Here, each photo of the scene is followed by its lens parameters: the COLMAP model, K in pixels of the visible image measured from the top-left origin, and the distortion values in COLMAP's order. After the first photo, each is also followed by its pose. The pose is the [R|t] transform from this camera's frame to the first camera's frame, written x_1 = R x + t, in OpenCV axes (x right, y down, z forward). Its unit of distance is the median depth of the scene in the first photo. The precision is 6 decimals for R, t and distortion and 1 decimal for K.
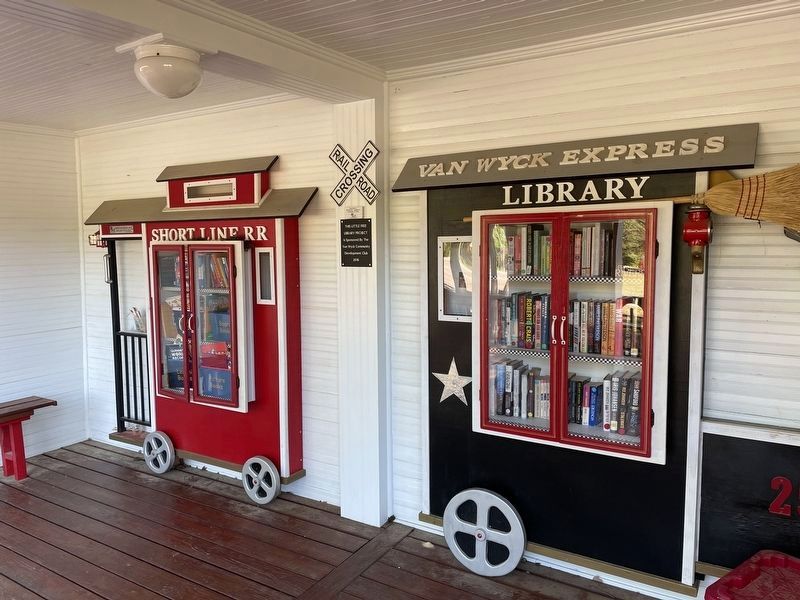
lens RADIAL K [[610.1, 0, 400.0], [0, 610.1, 300.0], [0, 0, 1]] dist [0.056325, -0.000351]
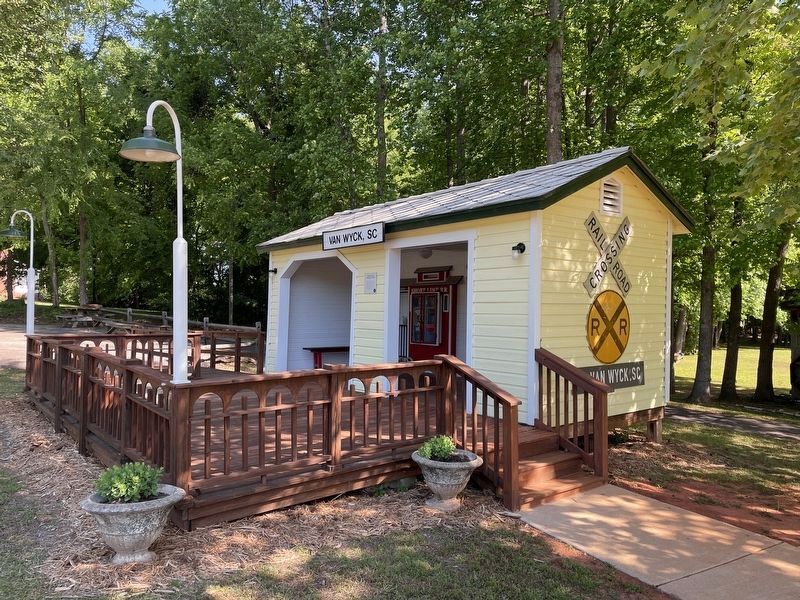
lens RADIAL K [[610.1, 0, 400.0], [0, 610.1, 300.0], [0, 0, 1]] dist [0.056325, -0.000351]
pose [[0.943247, 0.018019, -0.331602, 0.579660], [-0.056336, 0.992736, -0.106304, 0.282866], [0.327278, 0.118953, 0.937411, -1.963939]]
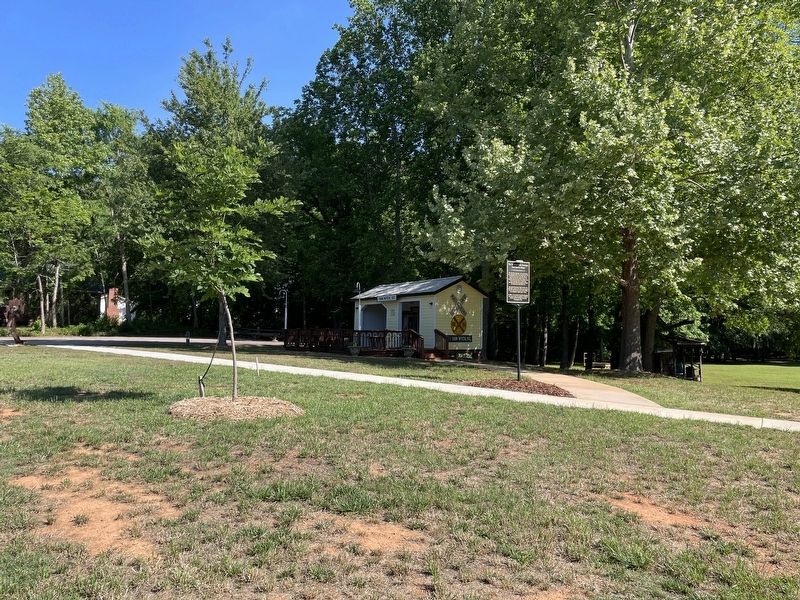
lens RADIAL K [[610.1, 0, 400.0], [0, 610.1, 300.0], [0, 0, 1]] dist [0.056325, -0.000351]
pose [[0.931896, -0.000019, -0.362727, 3.264712], [-0.059093, 0.986633, -0.151868, 1.221828], [0.357881, 0.162959, 0.919438, -8.591143]]
